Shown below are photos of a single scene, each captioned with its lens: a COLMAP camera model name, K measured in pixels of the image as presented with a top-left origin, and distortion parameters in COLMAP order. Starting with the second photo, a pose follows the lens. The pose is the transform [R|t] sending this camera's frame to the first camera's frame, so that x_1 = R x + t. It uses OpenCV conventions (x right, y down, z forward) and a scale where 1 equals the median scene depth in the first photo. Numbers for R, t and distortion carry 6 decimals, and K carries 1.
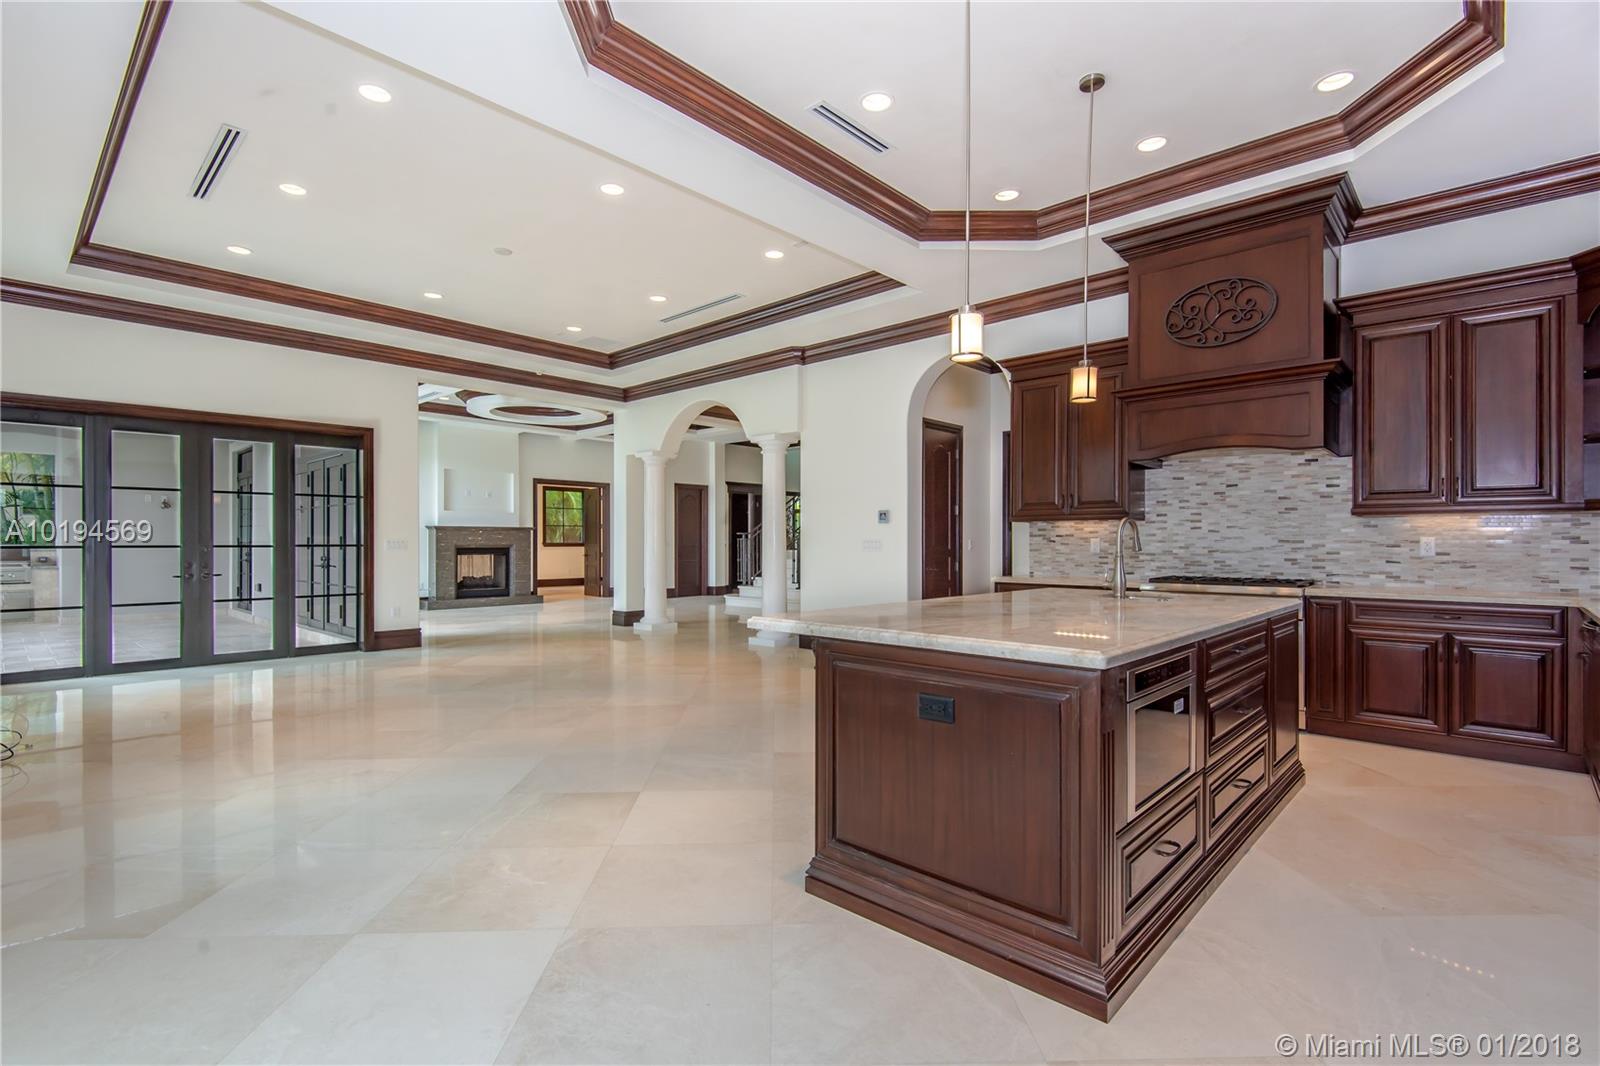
lens RADIAL K [[737.0, 0, 816.3], [0, 737.0, 538.6], [0, 0, 1]] dist [0.037157, 0.000100]
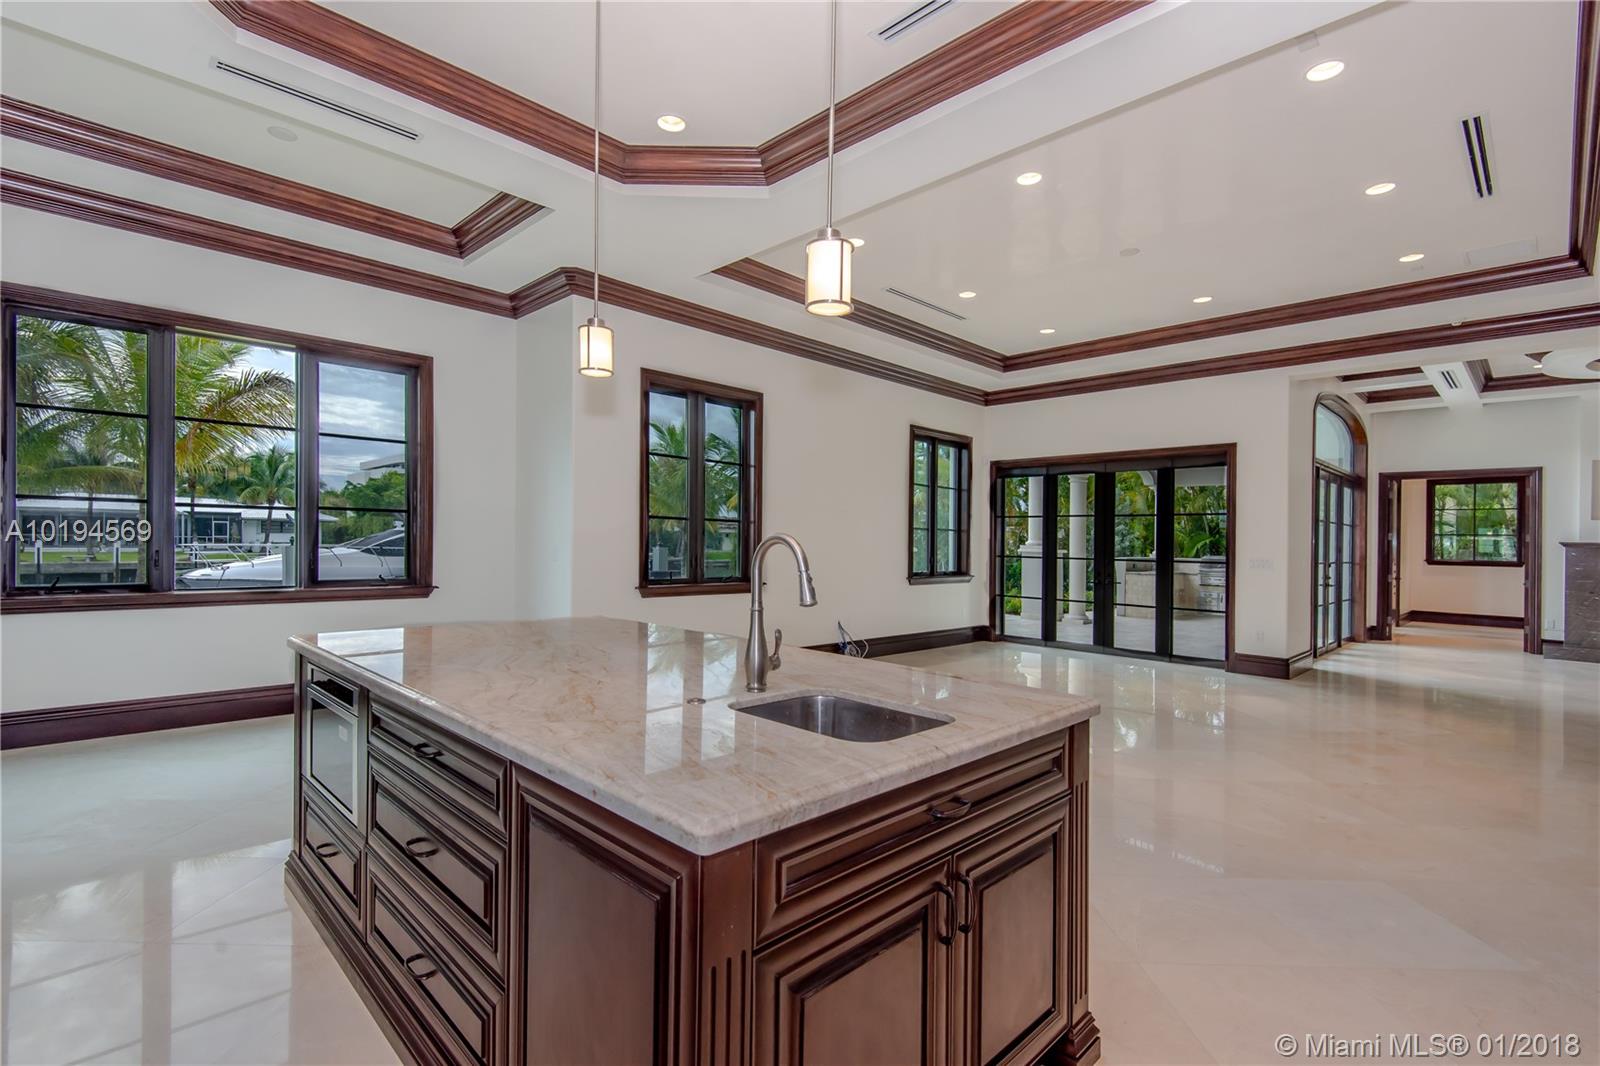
lens RADIAL K [[805.5, 0, 833.8], [0, 805.5, 539.0], [0, 0, 1]] dist [0.026192, -0.000159]
pose [[0.025657, -0.016949, -0.999527, 0.488916], [-0.010901, 0.999792, -0.017233, 0.003008], [0.999611, 0.011338, 0.025467, 0.475207]]
